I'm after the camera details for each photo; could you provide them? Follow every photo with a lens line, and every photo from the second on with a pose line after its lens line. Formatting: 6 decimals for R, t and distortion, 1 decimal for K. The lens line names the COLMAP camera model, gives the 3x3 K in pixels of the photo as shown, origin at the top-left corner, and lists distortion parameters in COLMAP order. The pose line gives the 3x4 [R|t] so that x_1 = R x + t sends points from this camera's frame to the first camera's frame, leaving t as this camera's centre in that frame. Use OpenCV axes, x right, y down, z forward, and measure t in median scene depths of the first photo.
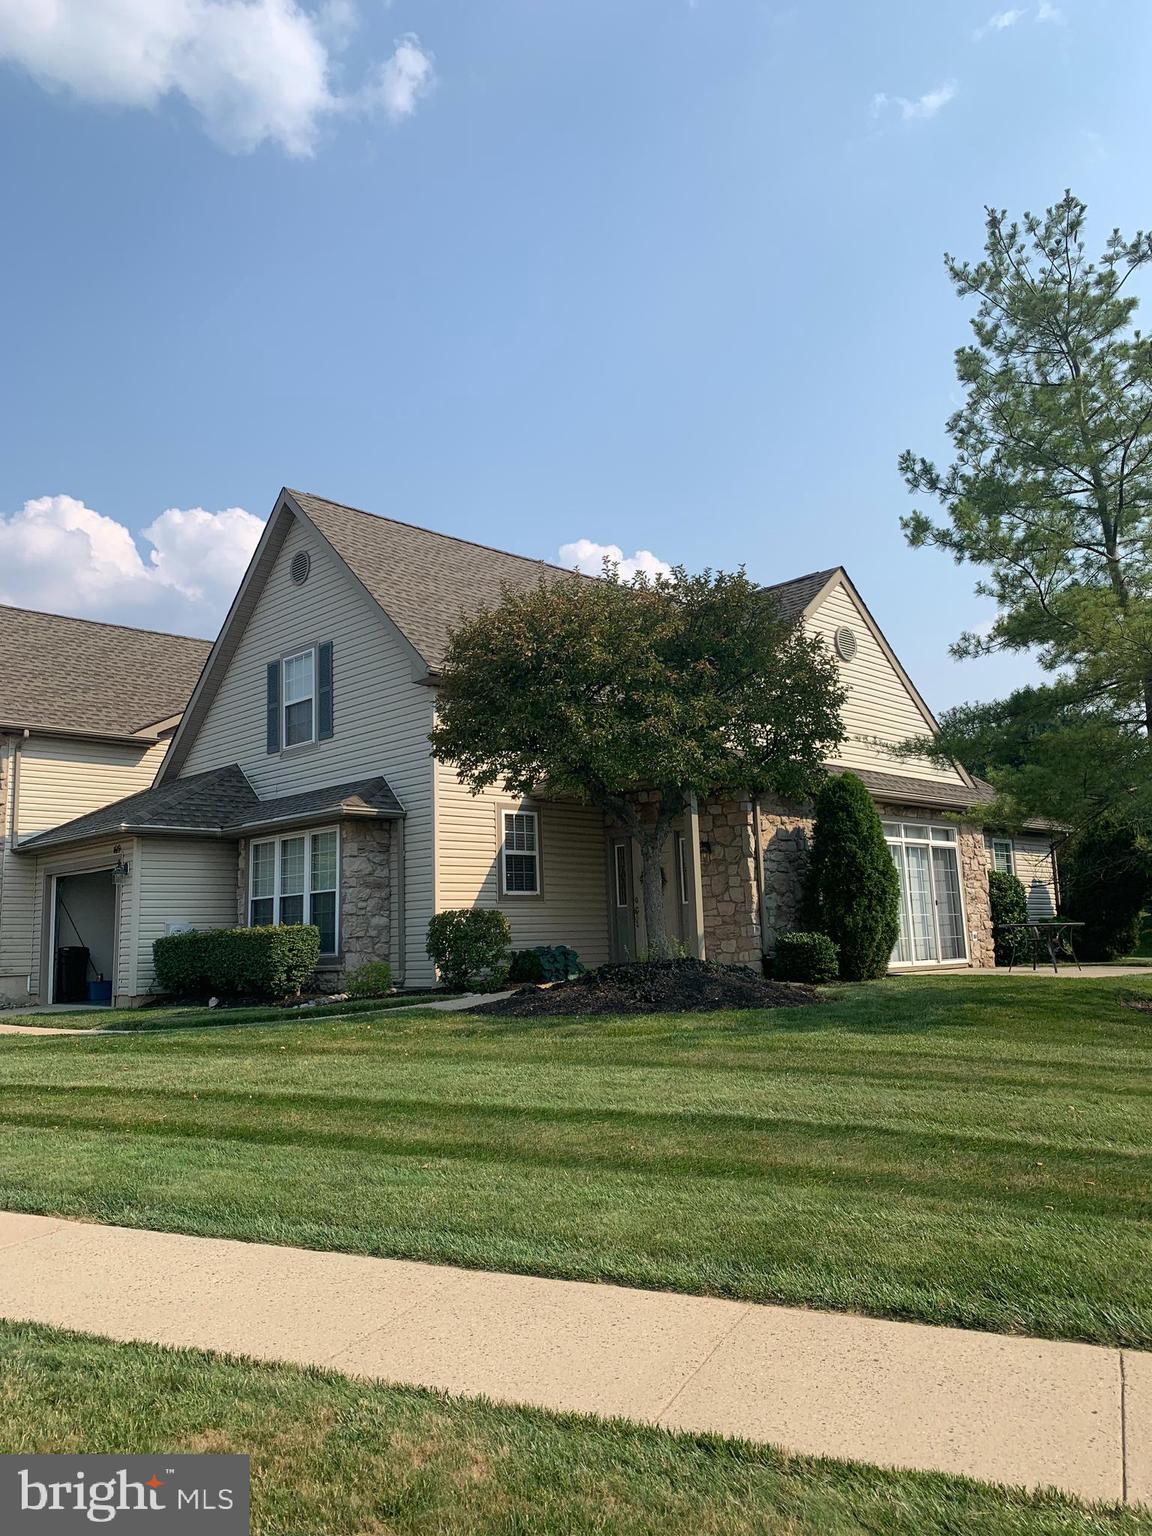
lens RADIAL K [[1184.5, 0, 584.5], [0, 1184.5, 761.7], [0, 0, 1]] dist [0.078349, -0.076620]
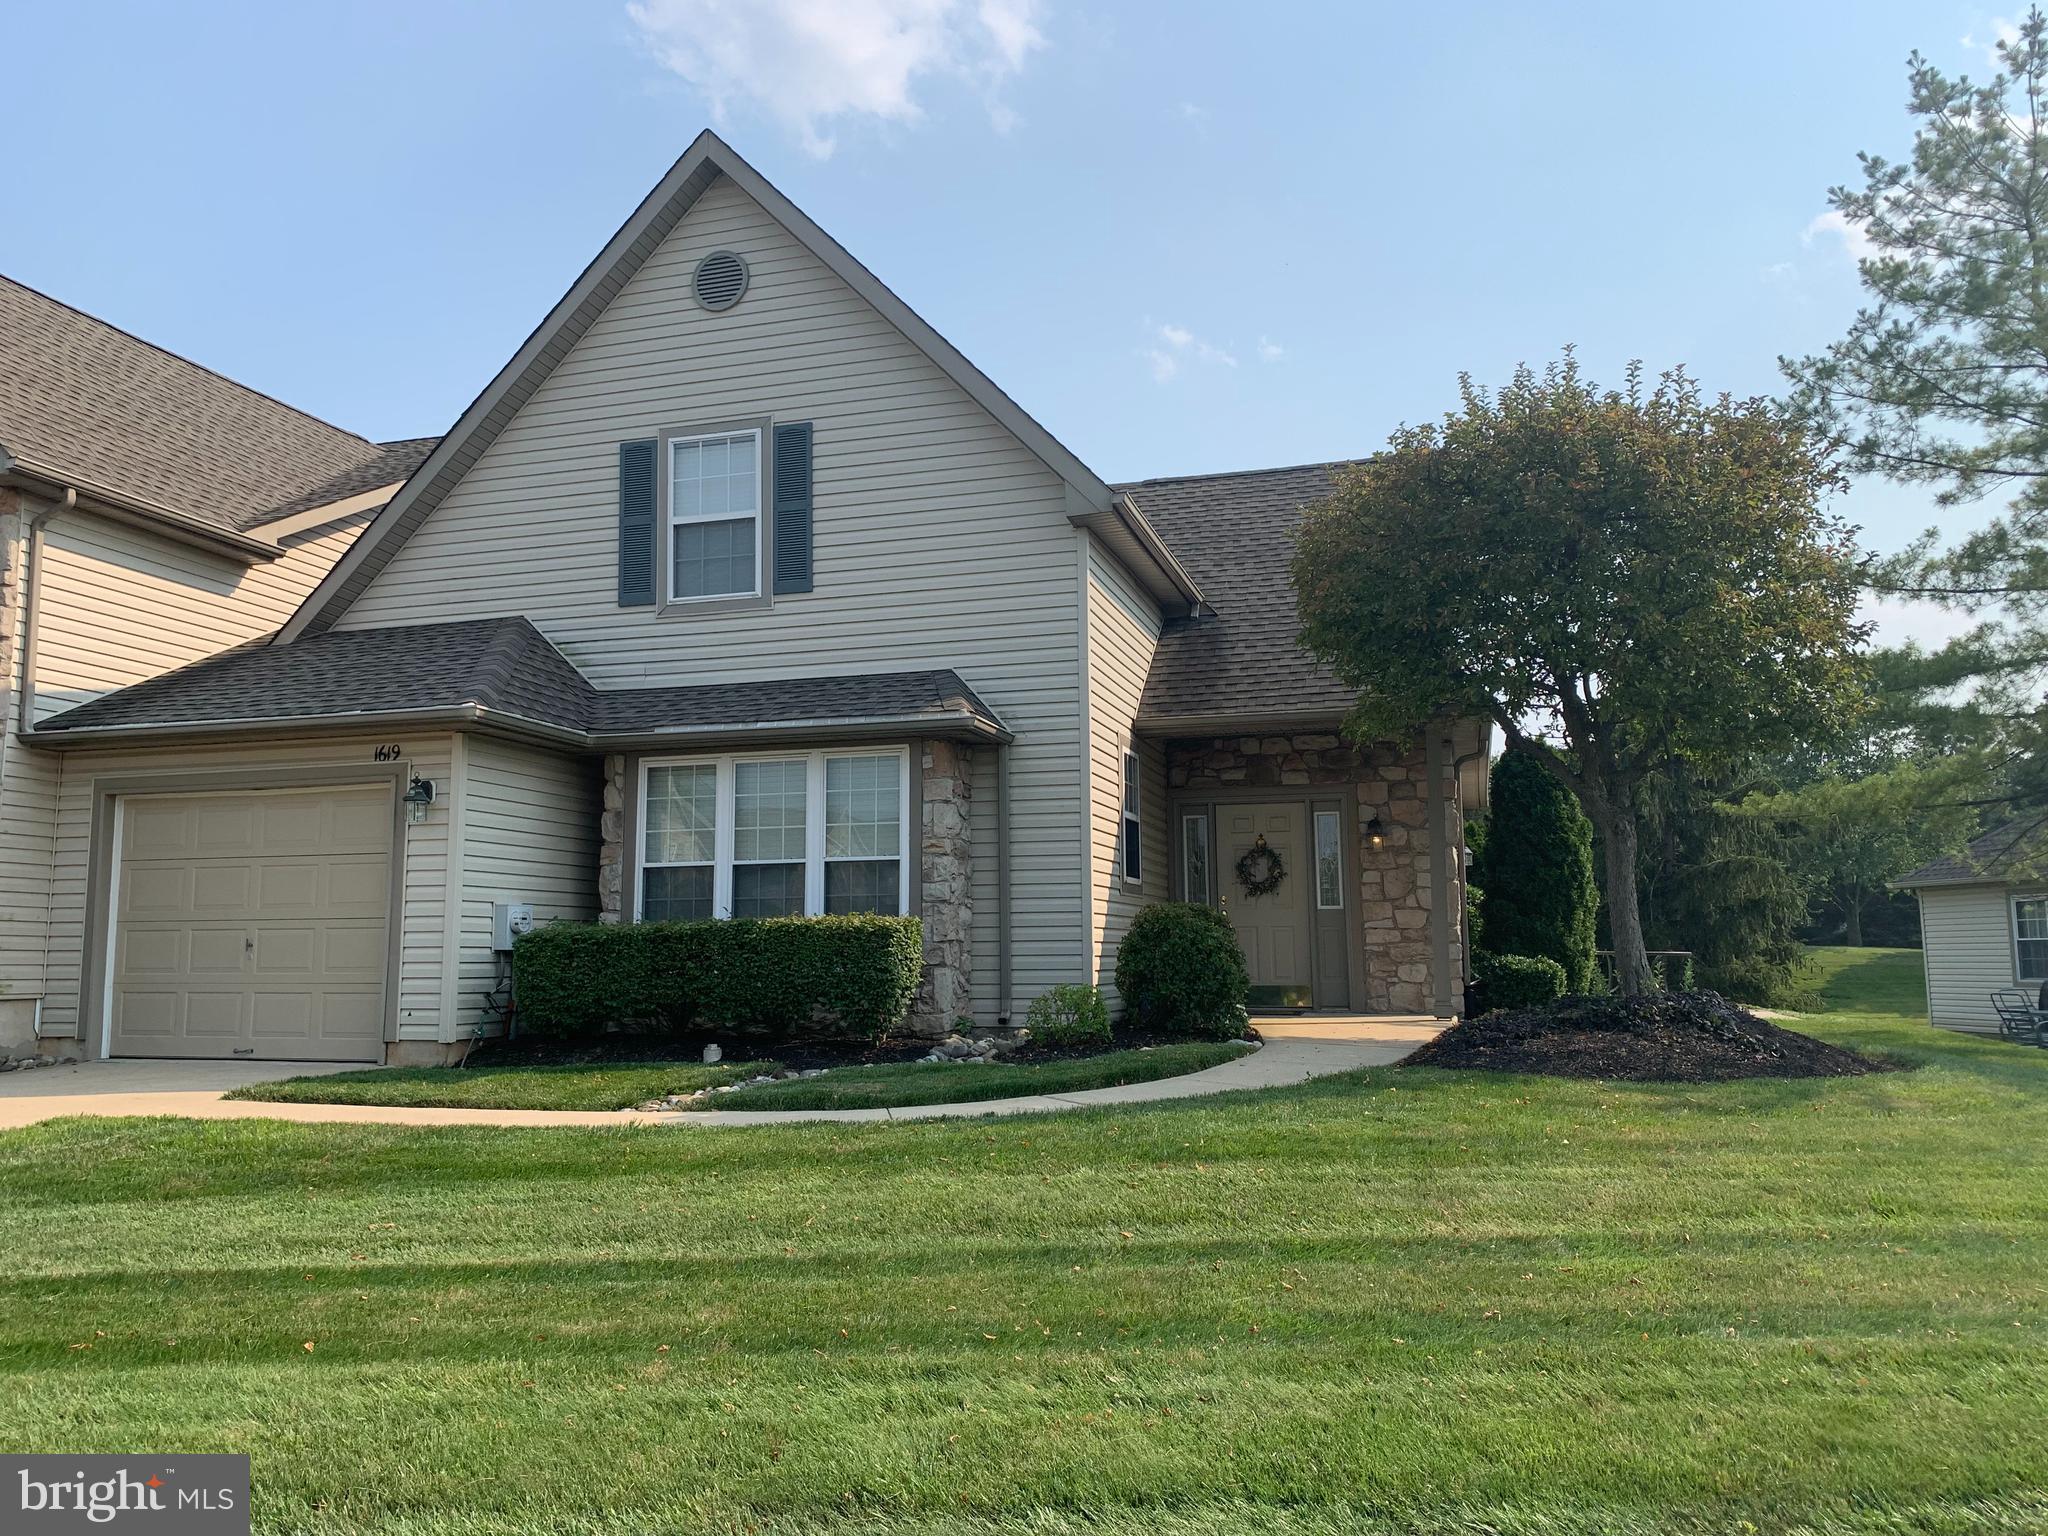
lens RADIAL K [[1579.3, 0, 1025.7], [0, 1579.3, 777.1], [0, 0, 1]] dist [0.078349, -0.076620]
pose [[0.877441, 0.080442, 0.472892, -0.455196], [-0.094397, 0.995518, 0.005808, 0.051625], [-0.470305, -0.049736, 0.881101, 0.268366]]
